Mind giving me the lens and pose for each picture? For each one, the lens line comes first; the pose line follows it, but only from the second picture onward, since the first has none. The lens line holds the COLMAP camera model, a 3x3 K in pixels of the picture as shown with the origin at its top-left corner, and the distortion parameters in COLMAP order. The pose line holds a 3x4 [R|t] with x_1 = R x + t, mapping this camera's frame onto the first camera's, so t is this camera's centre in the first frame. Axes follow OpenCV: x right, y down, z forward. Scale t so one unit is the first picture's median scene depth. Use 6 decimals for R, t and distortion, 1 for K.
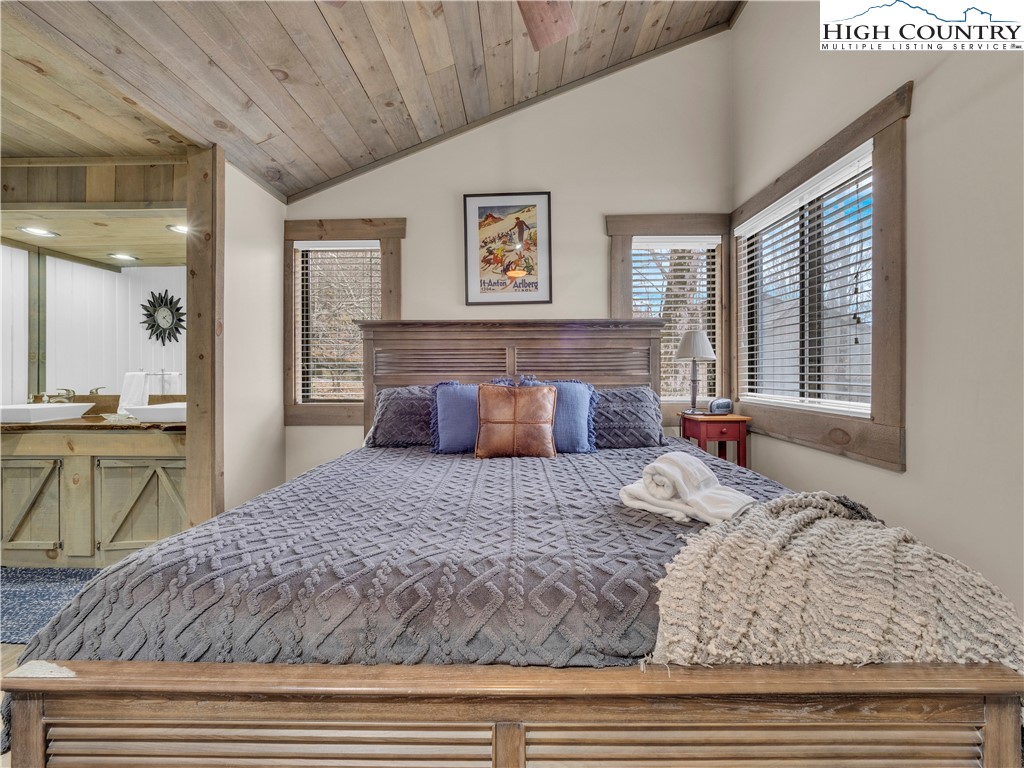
lens RADIAL K [[435.4, 0, 509.7], [0, 435.4, 372.3], [0, 0, 1]] dist [-0.014591, 0.004860]
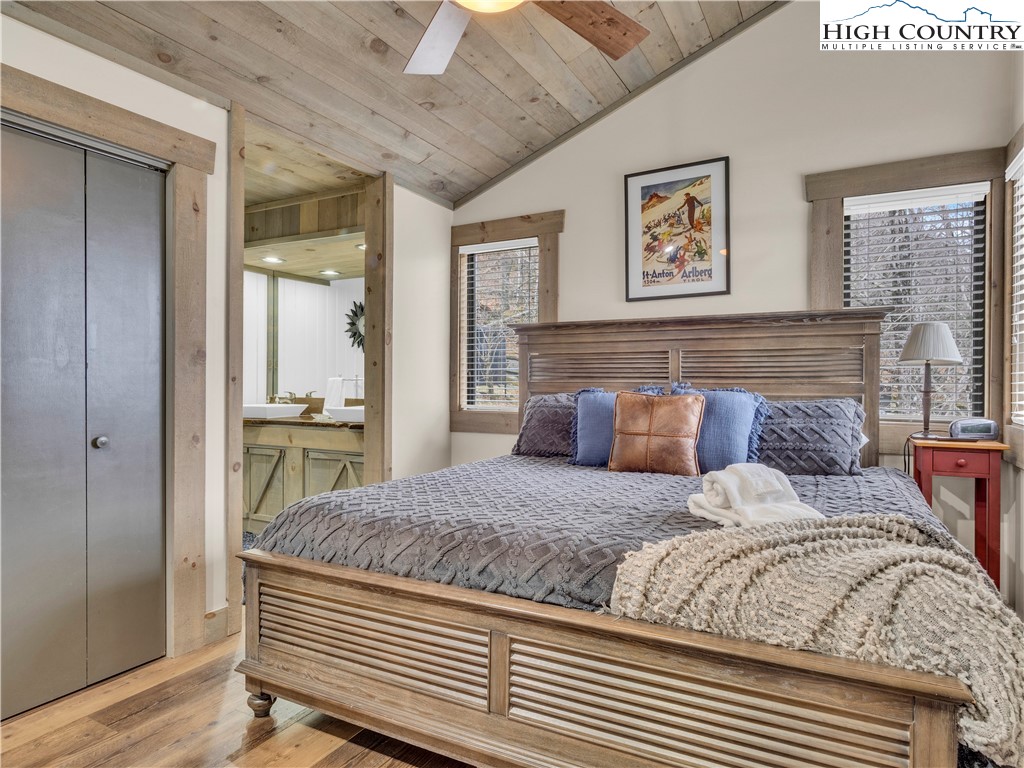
lens RADIAL K [[607.9, 0, 512.0], [0, 607.9, 384.0], [0, 0, 1]] dist [0.002407, -0.000720]
pose [[0.891241, 0.008368, -0.453453, 0.295272], [-0.006962, 0.999964, 0.004770, 0.006613], [0.453477, -0.001094, 0.891267, -0.226208]]
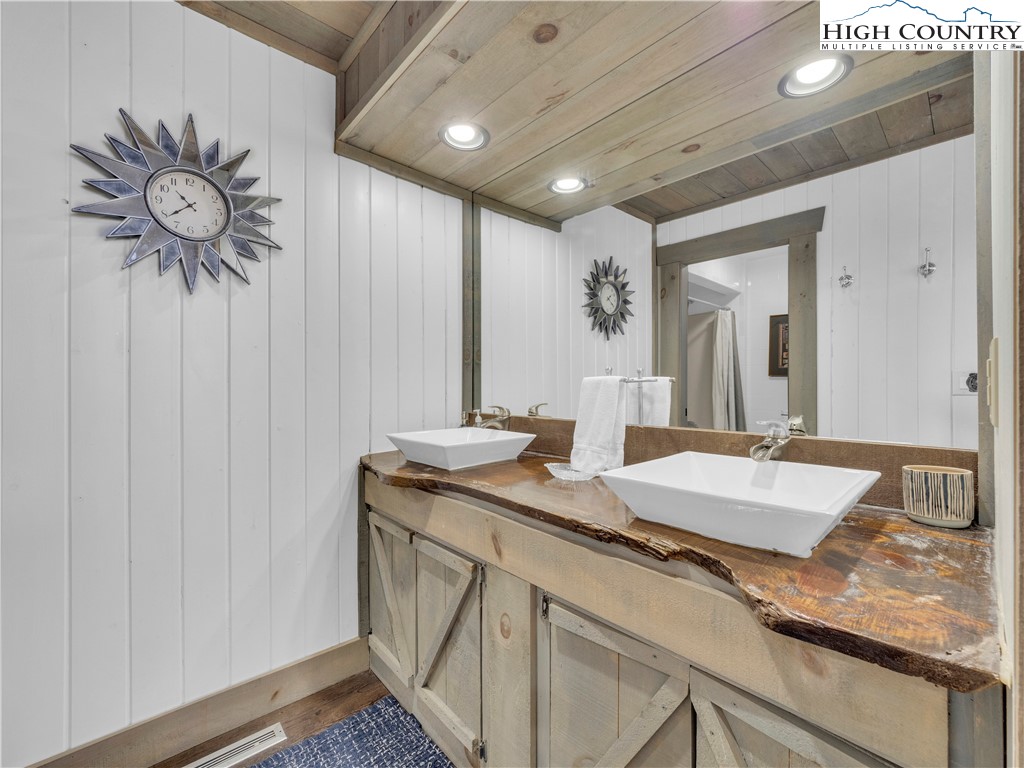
lens RADIAL K [[424.0, 0, 512.0], [0, 424.0, 384.0], [0, 0, 1]] dist [-0.038606, -0.000128]
pose [[0.689575, -0.001800, -0.724212, -0.715235], [0.003554, 0.999993, 0.000898, 0.009580], [0.724206, -0.003193, 0.689576, 0.733325]]
